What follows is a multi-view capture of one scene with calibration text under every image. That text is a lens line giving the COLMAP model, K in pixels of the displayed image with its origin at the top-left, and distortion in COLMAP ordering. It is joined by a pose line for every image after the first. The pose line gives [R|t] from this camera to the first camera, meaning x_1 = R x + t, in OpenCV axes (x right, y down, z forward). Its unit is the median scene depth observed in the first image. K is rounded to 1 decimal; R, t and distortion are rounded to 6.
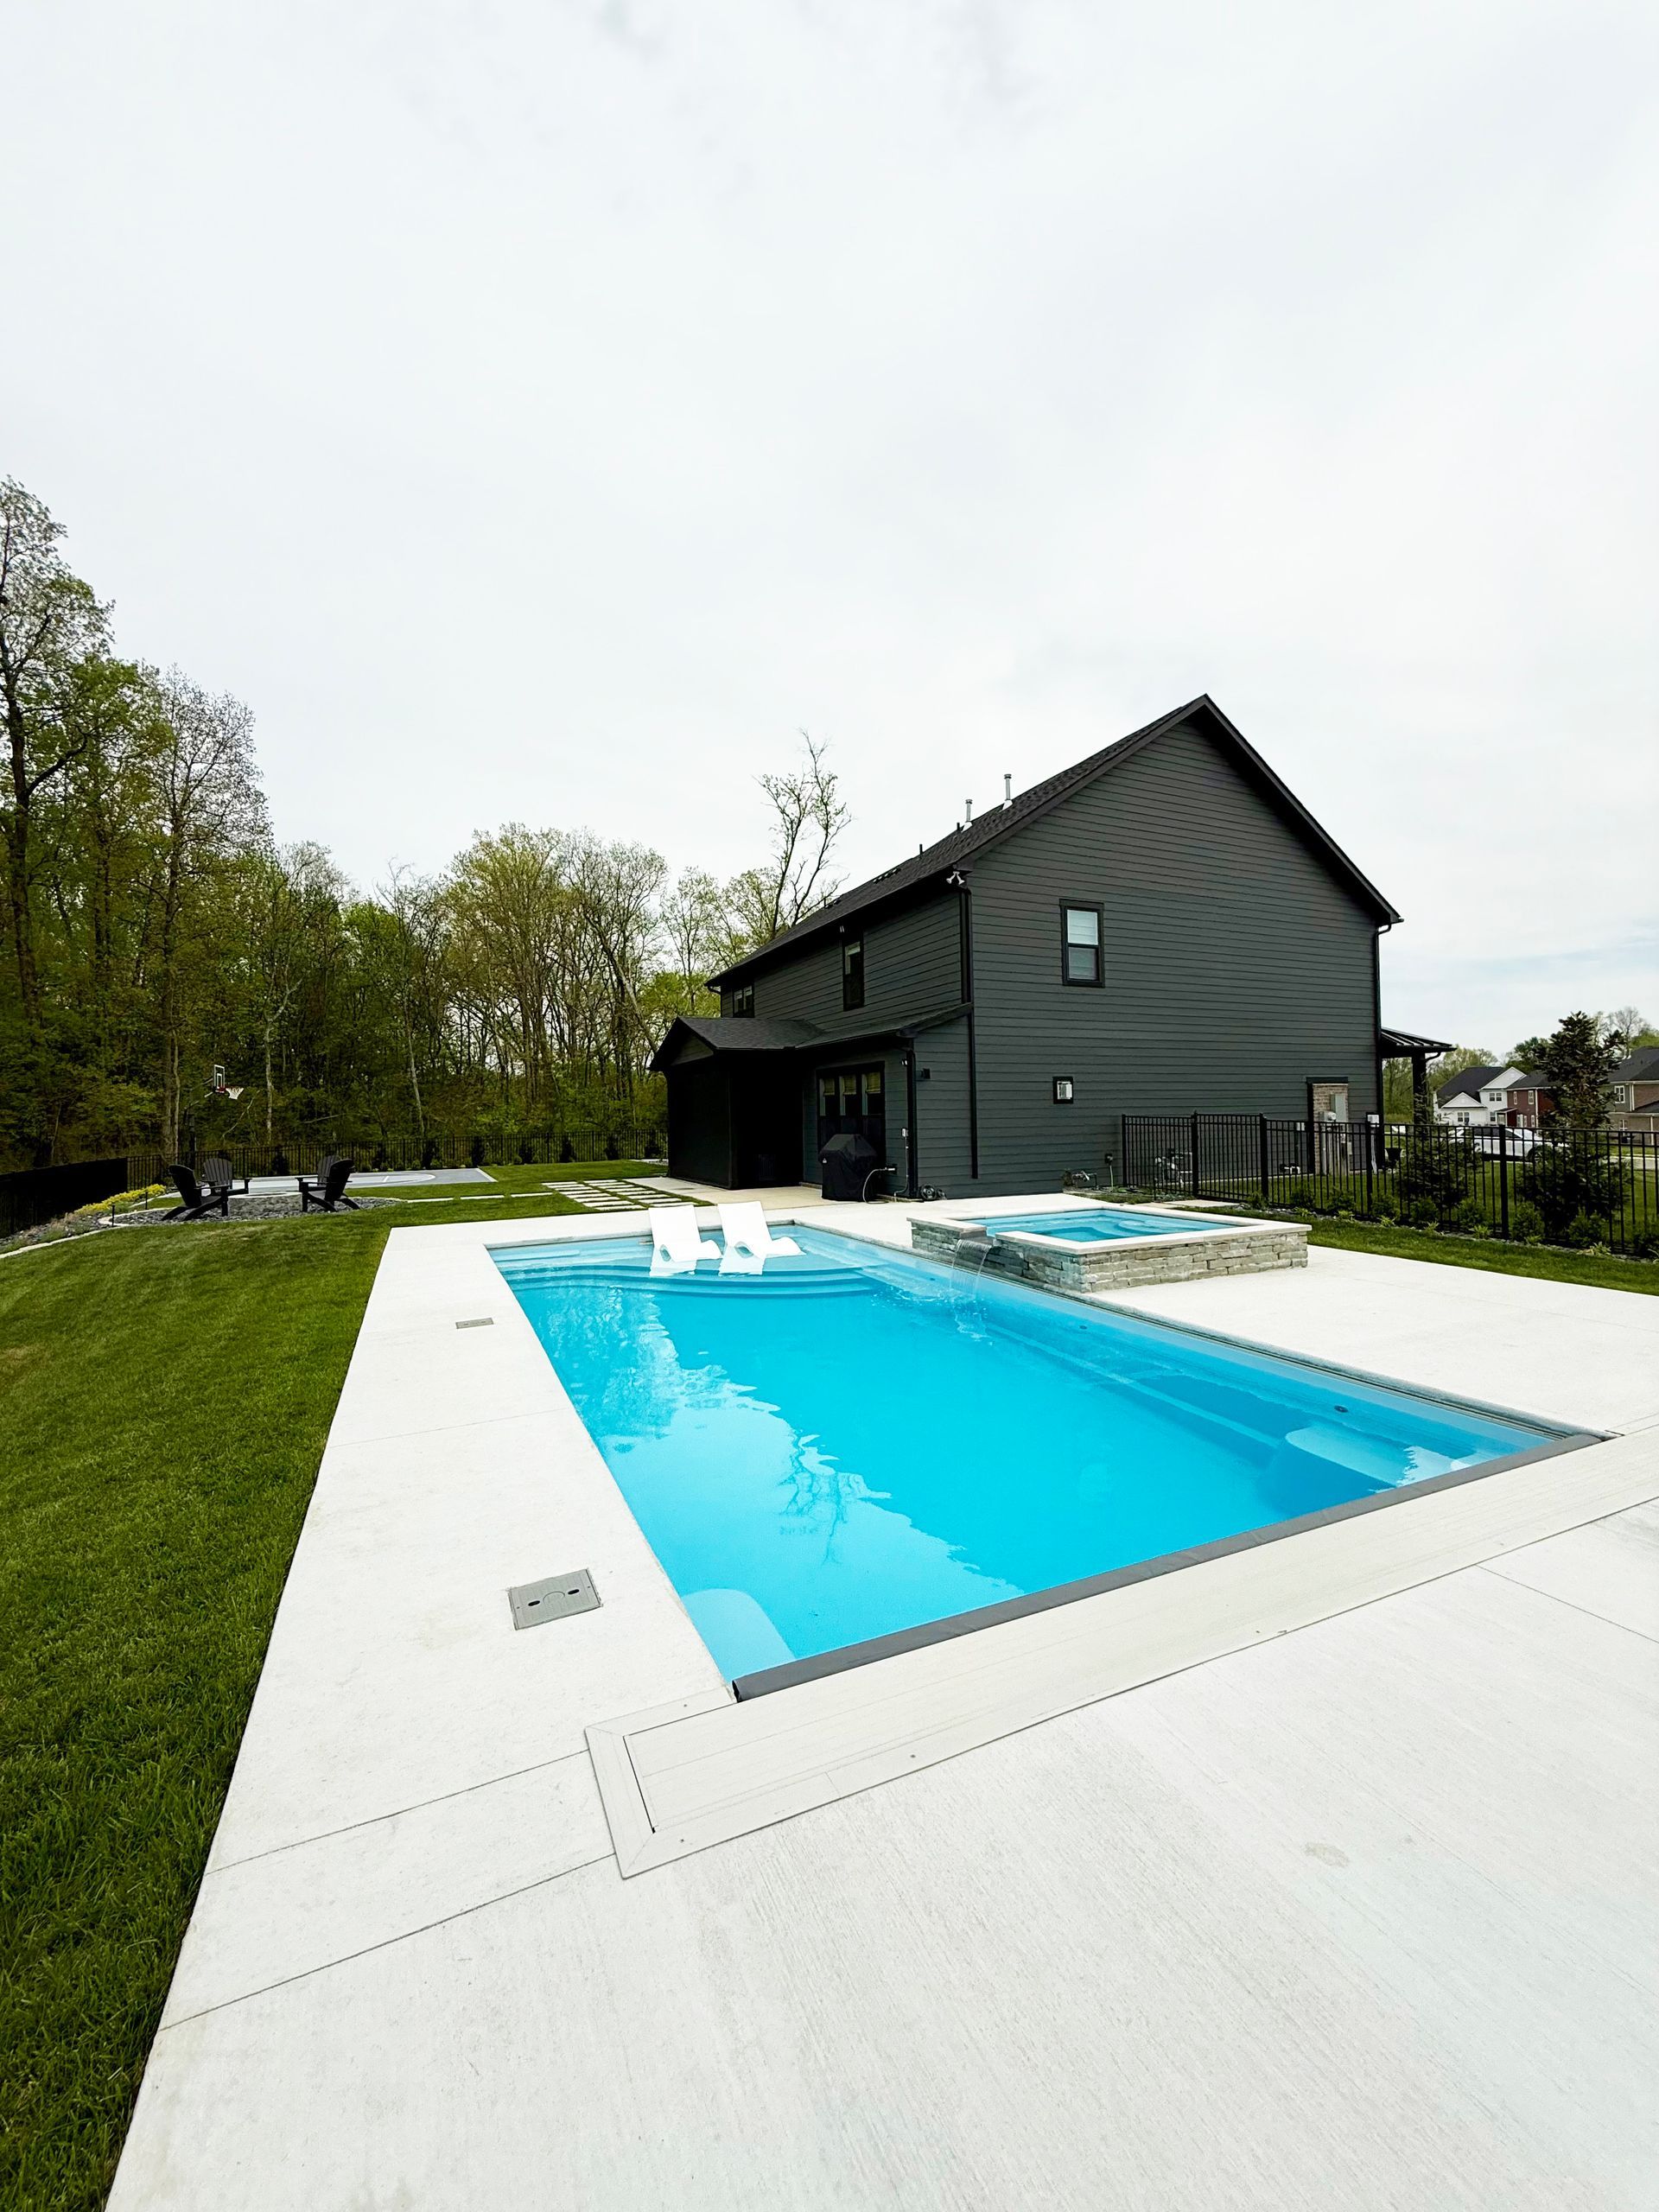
lens RADIAL K [[884.1, 0, 830.8], [0, 884.1, 1093.5], [0, 0, 1]] dist [-0.000434, -0.000332]
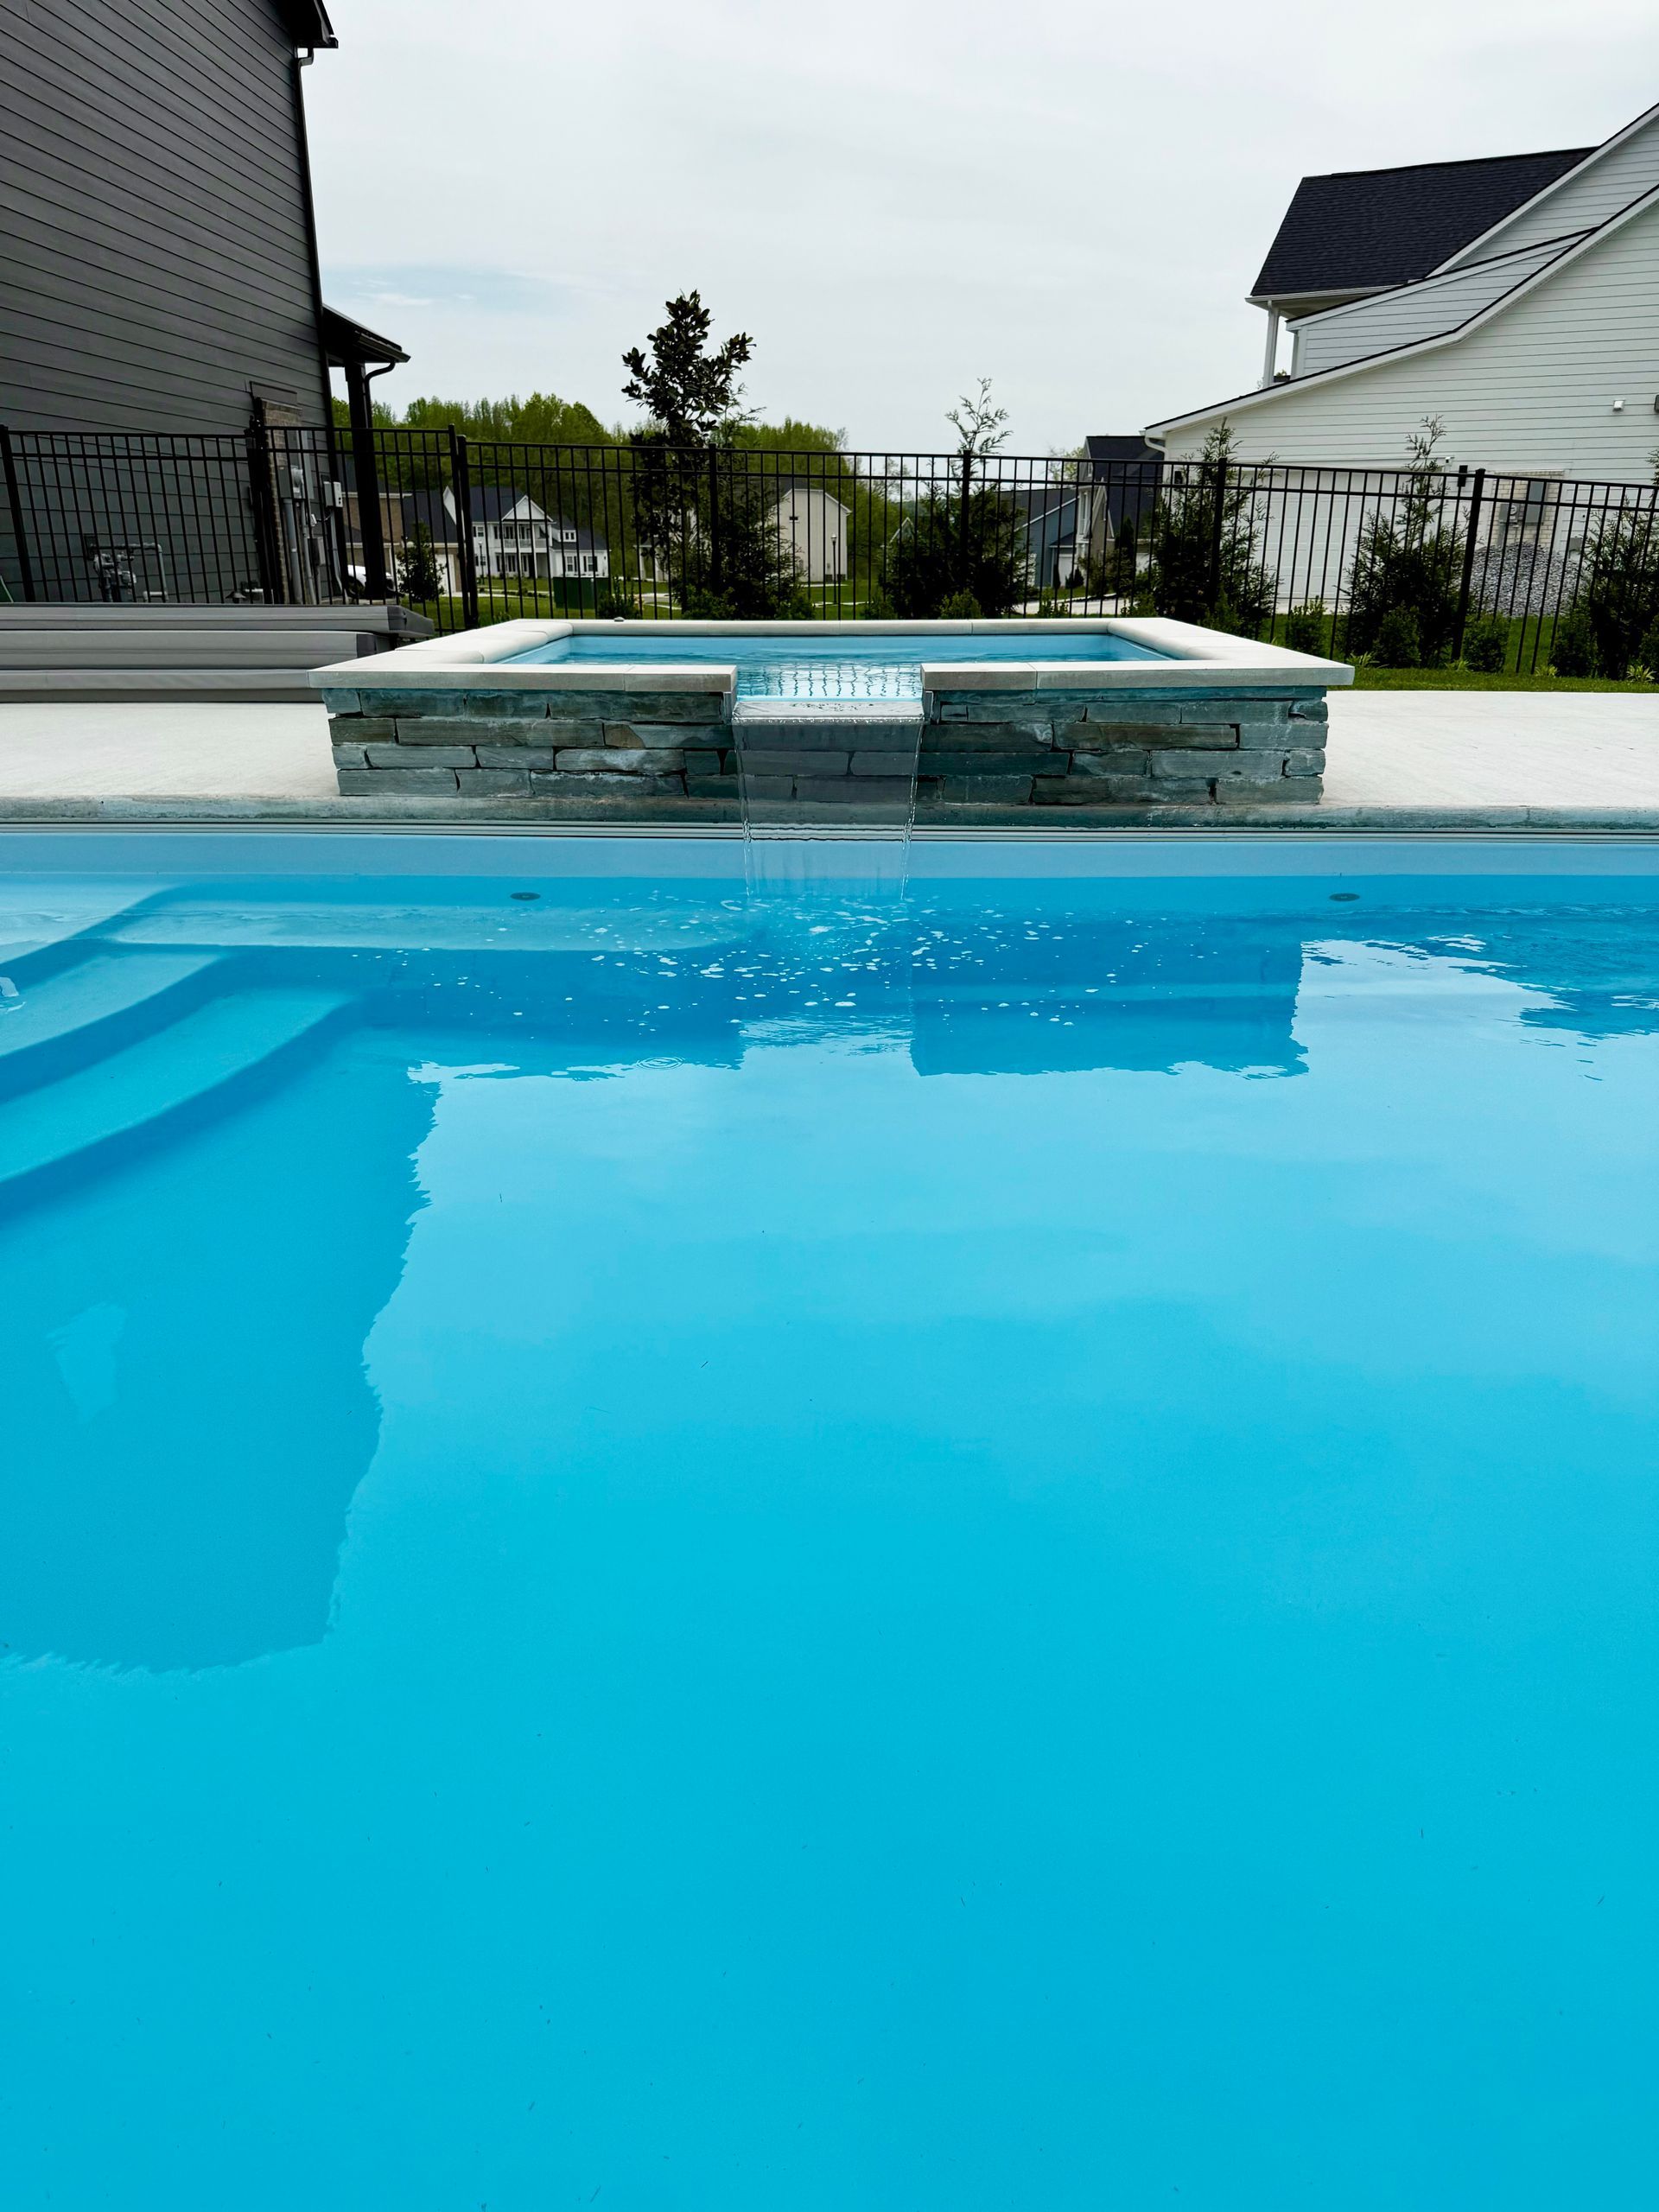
lens RADIAL K [[1534.9, 0, 836.1], [0, 1534.9, 1119.5], [0, 0, 1]] dist [0.063838, -0.078539]
pose [[0.429115, -0.300763, 0.851705, -0.149063], [-0.029734, 0.937720, 0.346118, 0.060838], [-0.902760, -0.173849, 0.393447, 0.398949]]
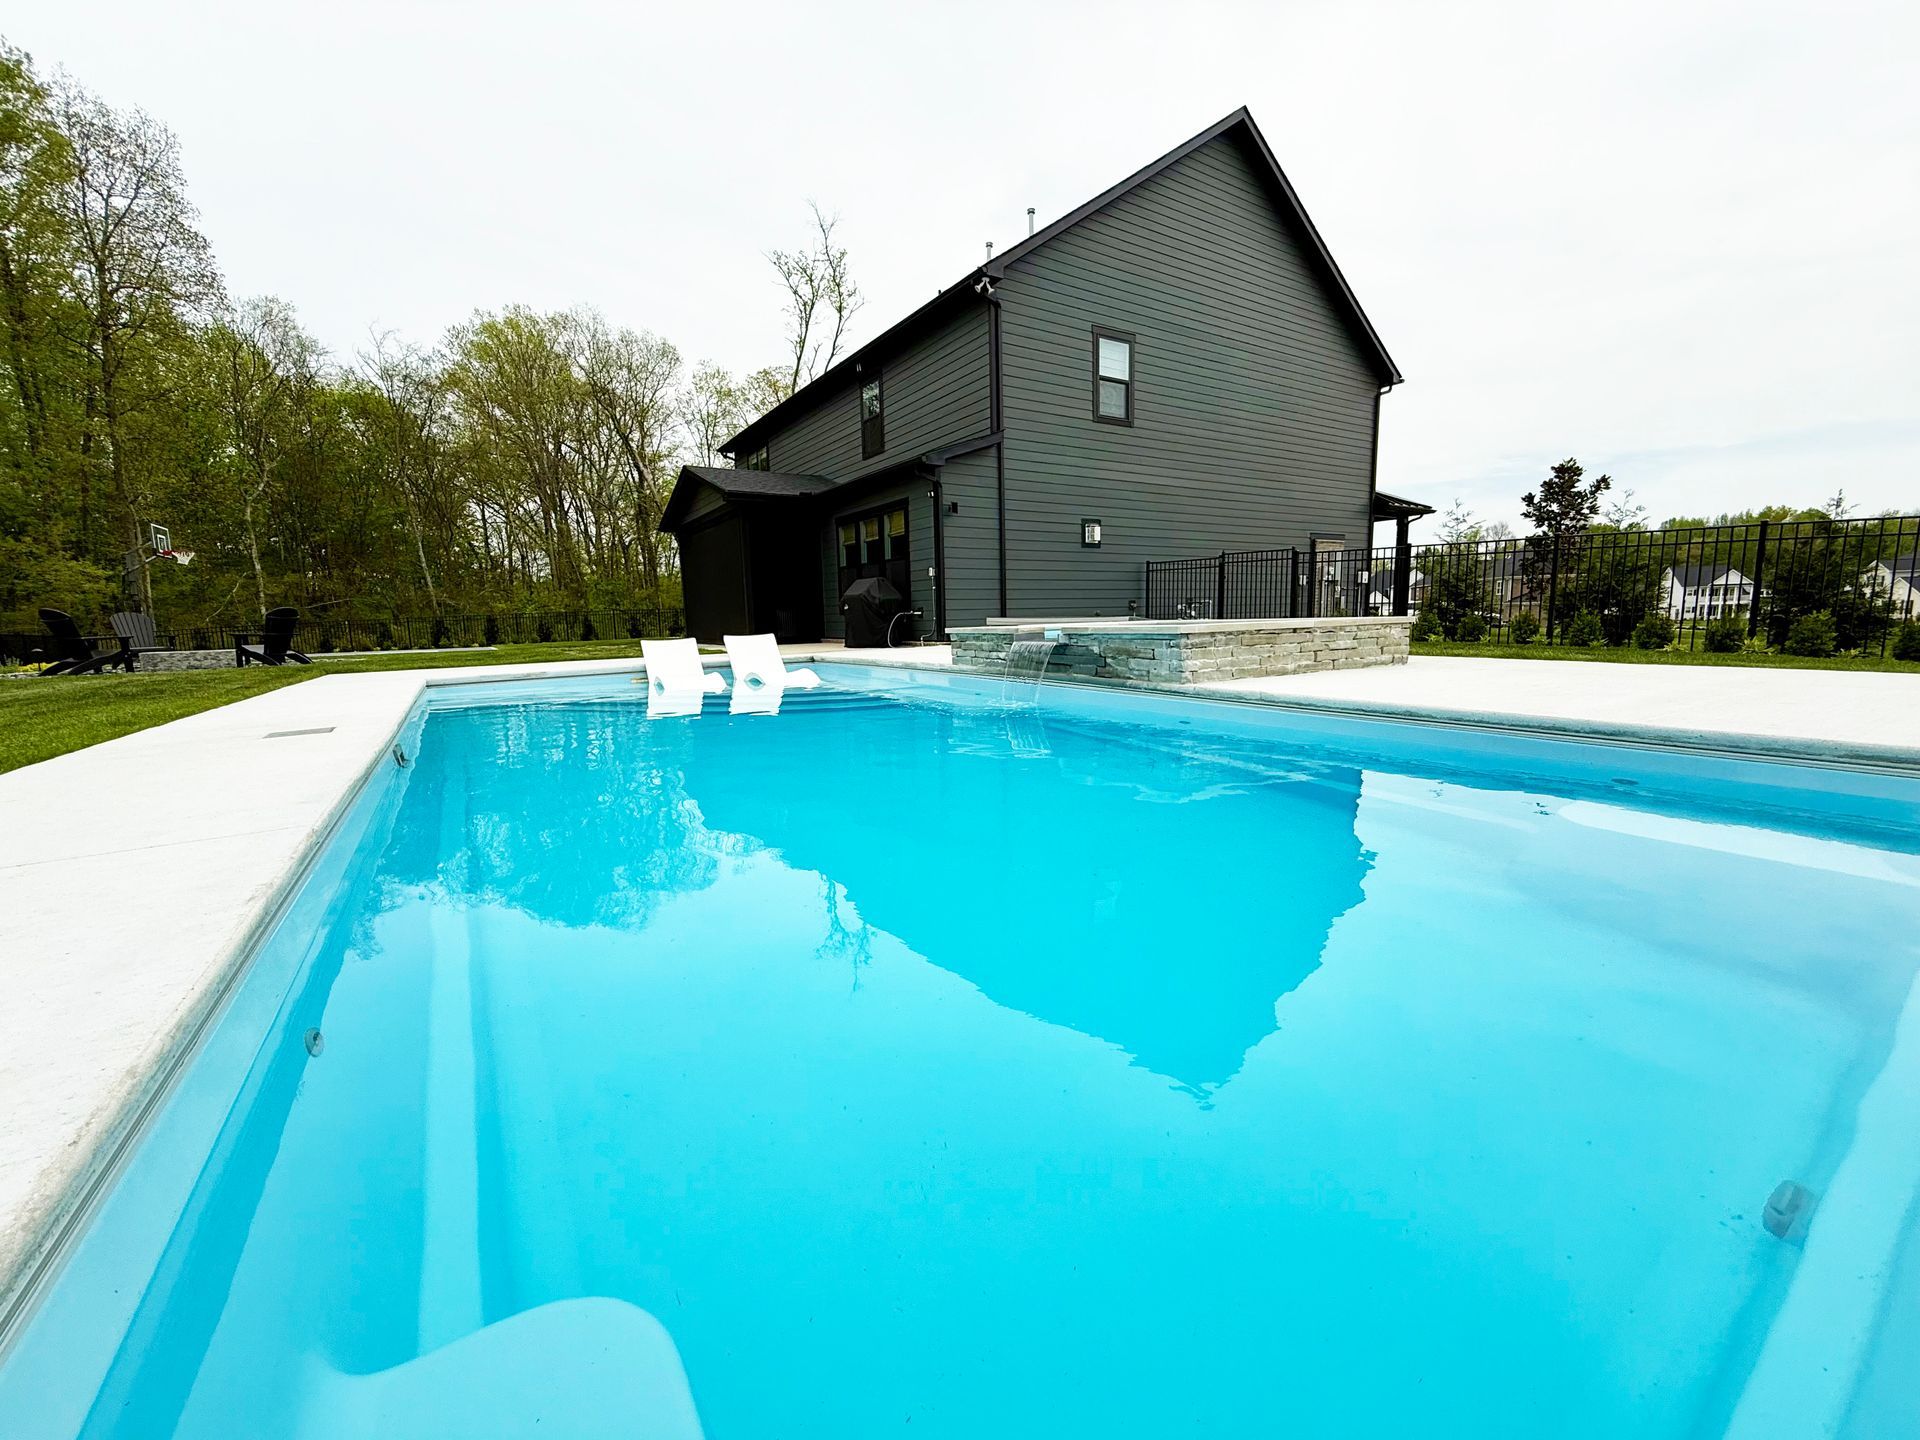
lens RADIAL K [[767.4, 0, 955.1], [0, 767.4, 719.3], [0, 0, 1]] dist [-0.000434, -0.000332]
pose [[0.991082, -0.024628, 0.130954, -0.002199], [0.004040, 0.987872, 0.155216, 0.065826], [-0.133189, -0.153302, 0.979162, 0.155946]]
